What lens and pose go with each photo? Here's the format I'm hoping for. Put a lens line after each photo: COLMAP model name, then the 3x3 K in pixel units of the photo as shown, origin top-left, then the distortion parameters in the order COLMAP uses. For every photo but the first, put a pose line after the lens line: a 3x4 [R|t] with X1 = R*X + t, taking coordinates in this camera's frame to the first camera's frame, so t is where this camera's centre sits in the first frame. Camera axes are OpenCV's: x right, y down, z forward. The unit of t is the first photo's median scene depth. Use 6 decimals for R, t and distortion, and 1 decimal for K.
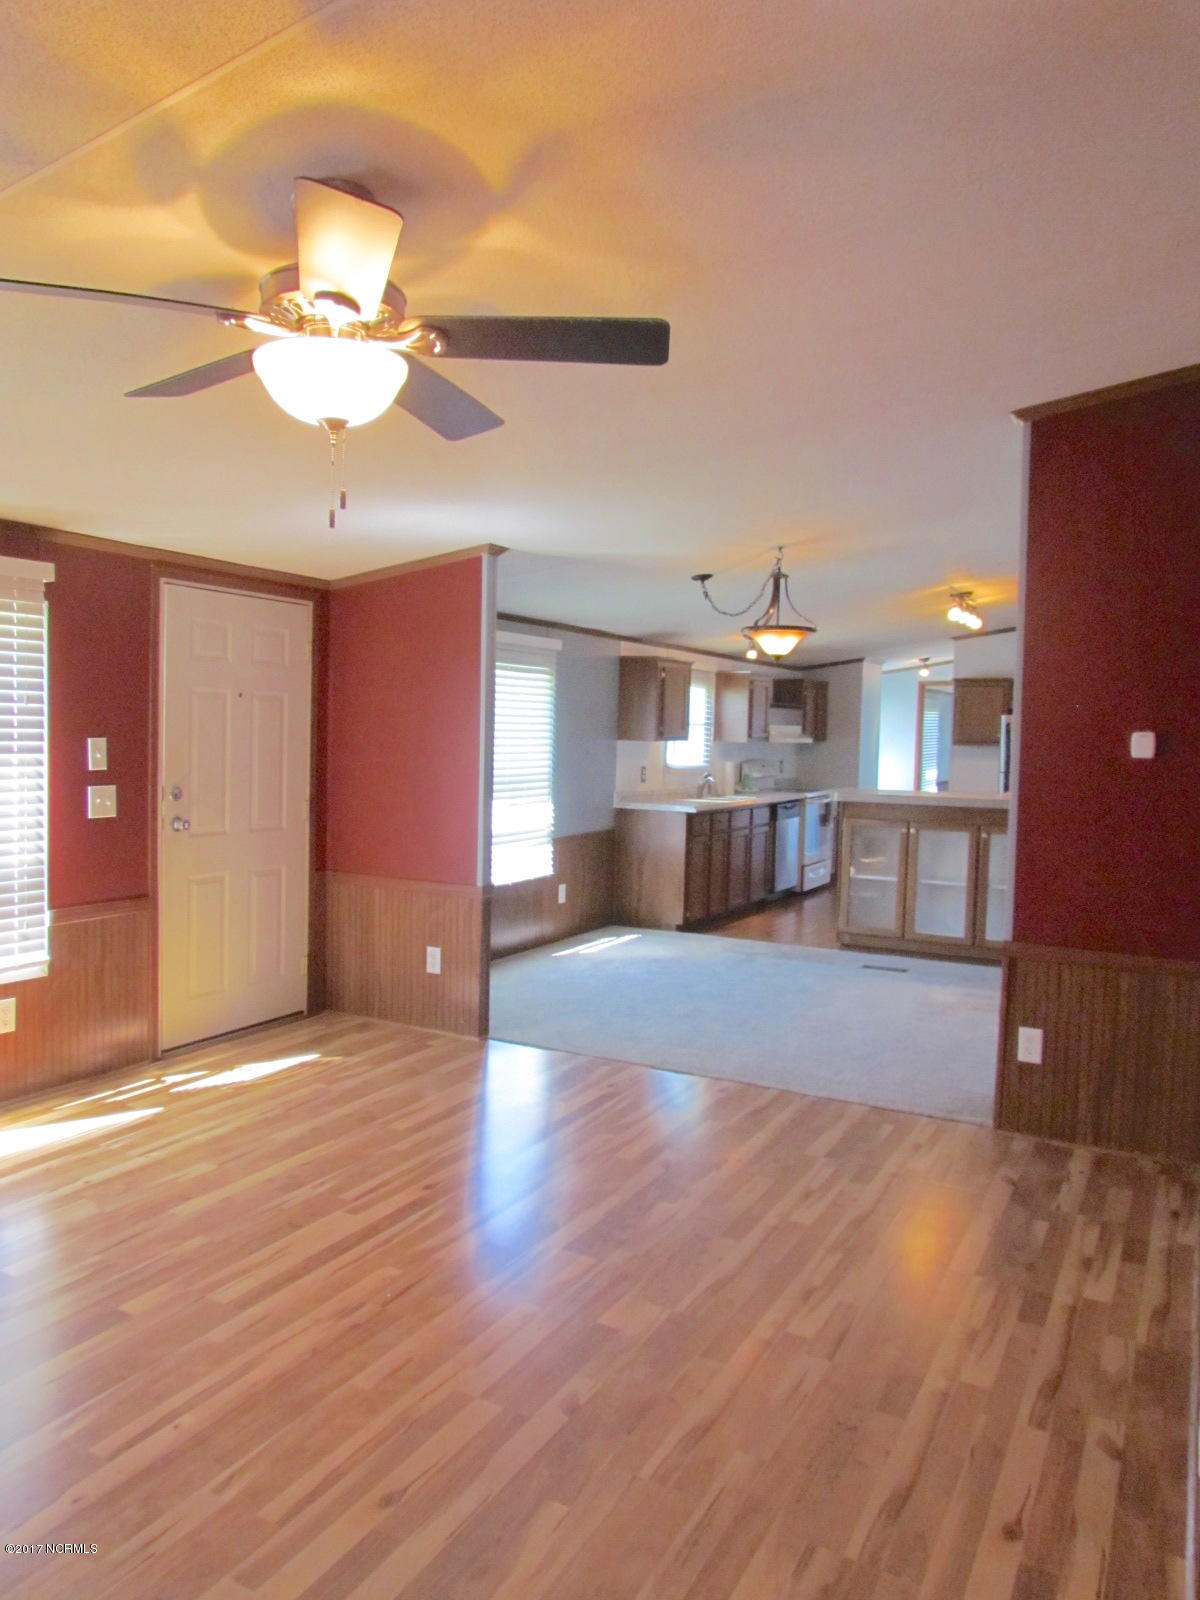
lens RADIAL K [[1137.9, 0, 605.8], [0, 1137.9, 814.5], [0, 0, 1]] dist [-0.035388, 0.029175]
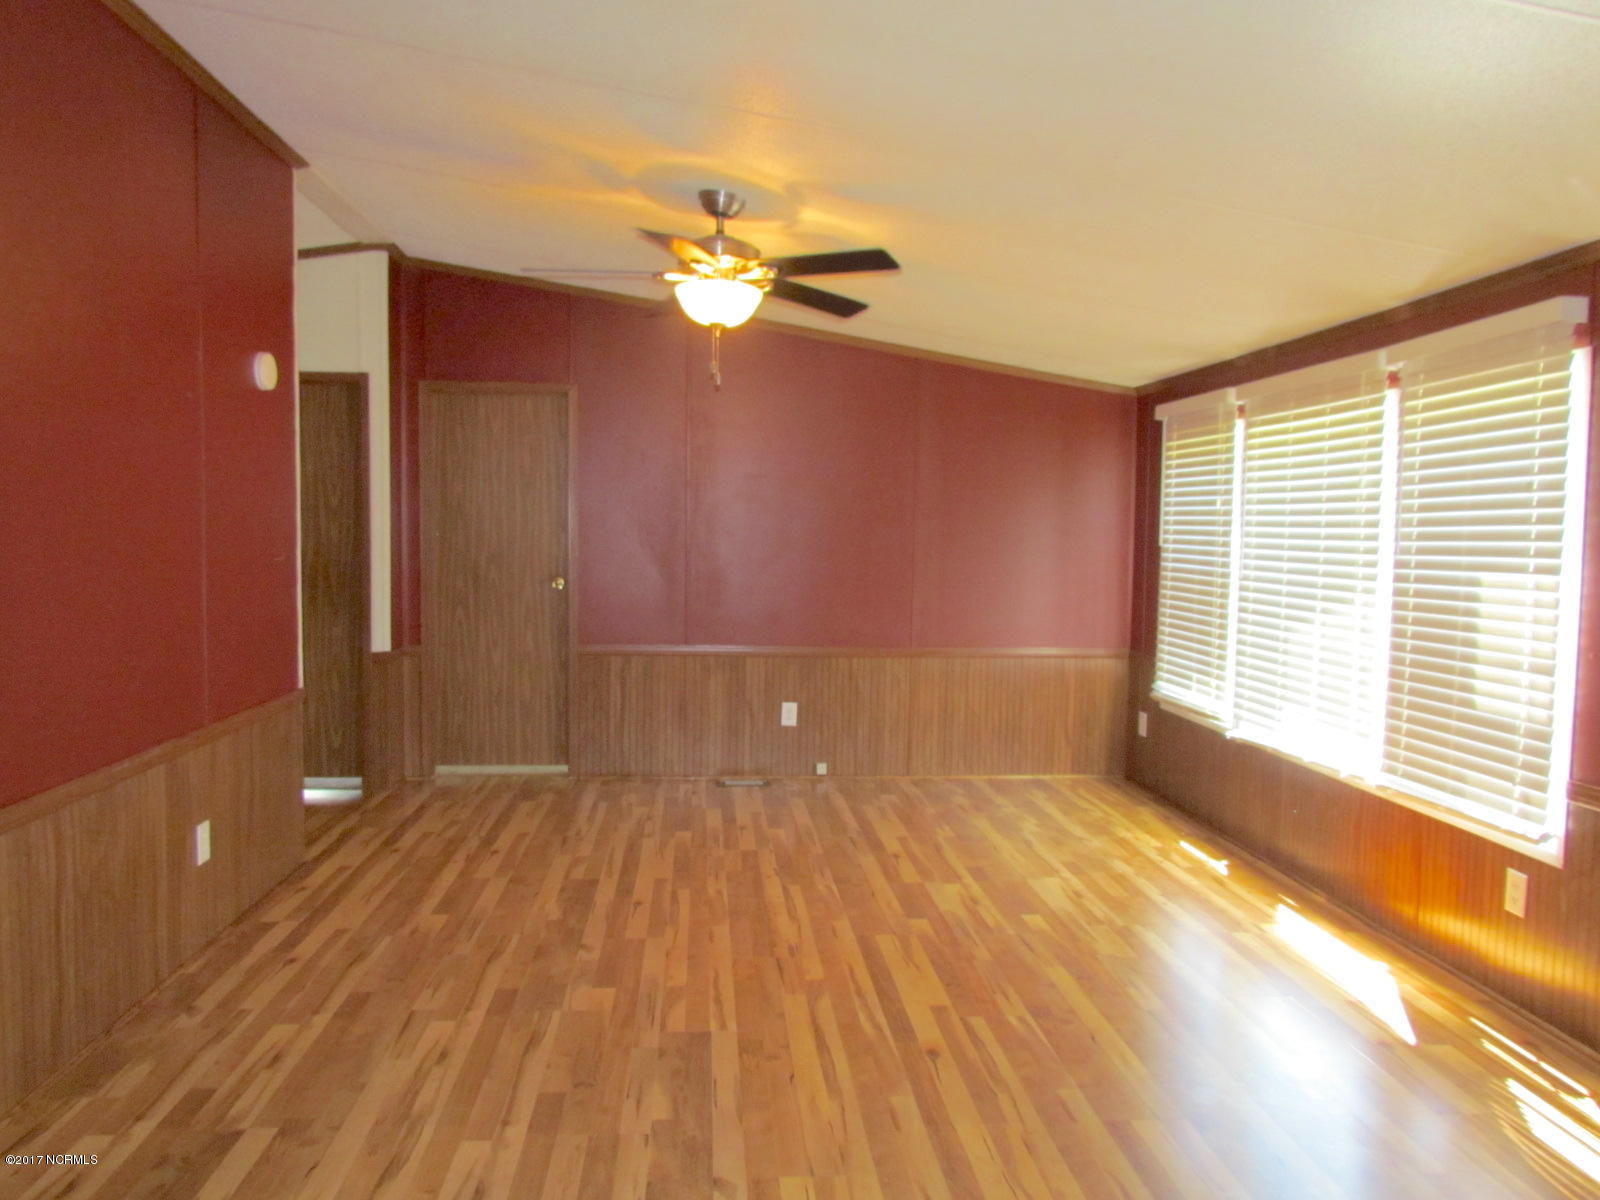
lens RADIAL K [[1137.9, 0, 770.1], [0, 1137.9, 632.4], [0, 0, 1]] dist [-0.035388, 0.029175]
pose [[-0.848841, -0.001085, -0.528647, 0.334325], [-0.085029, 0.987258, 0.134504, -0.063752], [0.521765, 0.159123, -0.838118, 1.400659]]
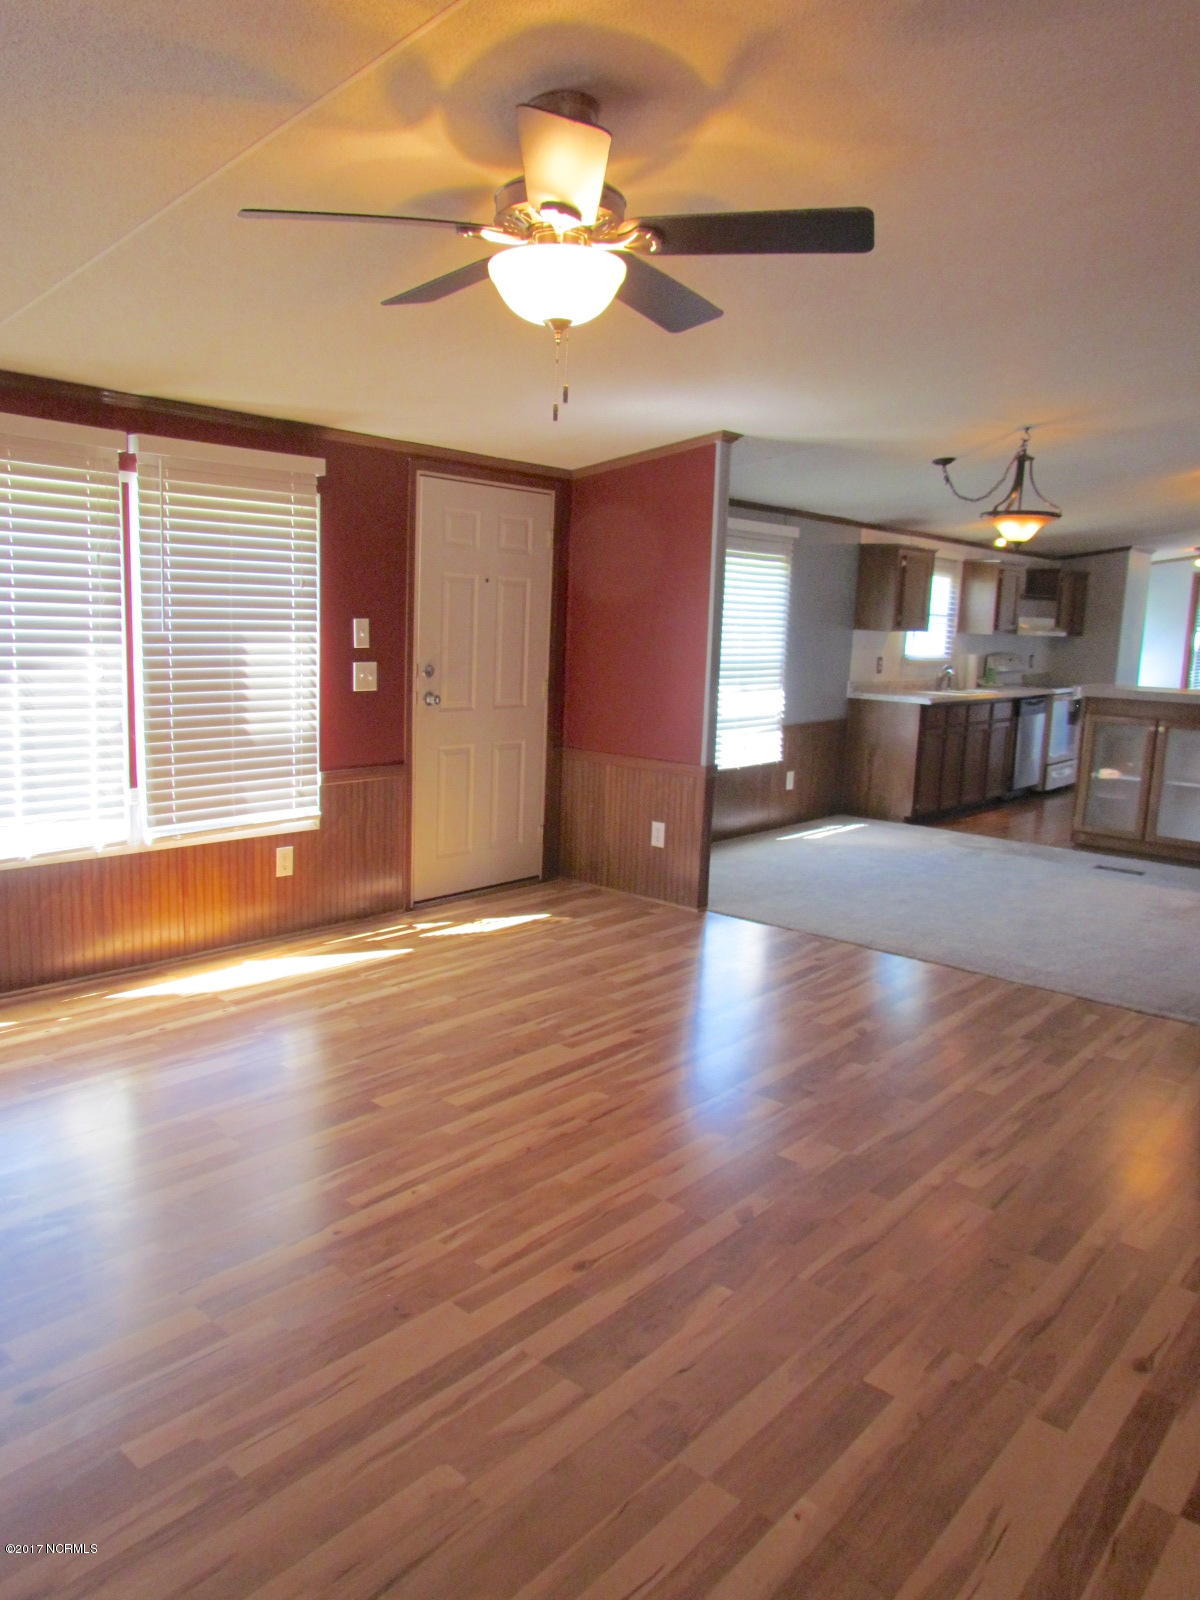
lens RADIAL K [[1137.9, 0, 607.1], [0, 1137.9, 819.5], [0, 0, 1]] dist [-0.035388, 0.029175]
pose [[0.976556, 0.046252, -0.210234, 0.032856], [-0.025551, 0.994646, 0.100134, 0.011878], [0.213740, -0.092415, 0.972510, -0.056436]]
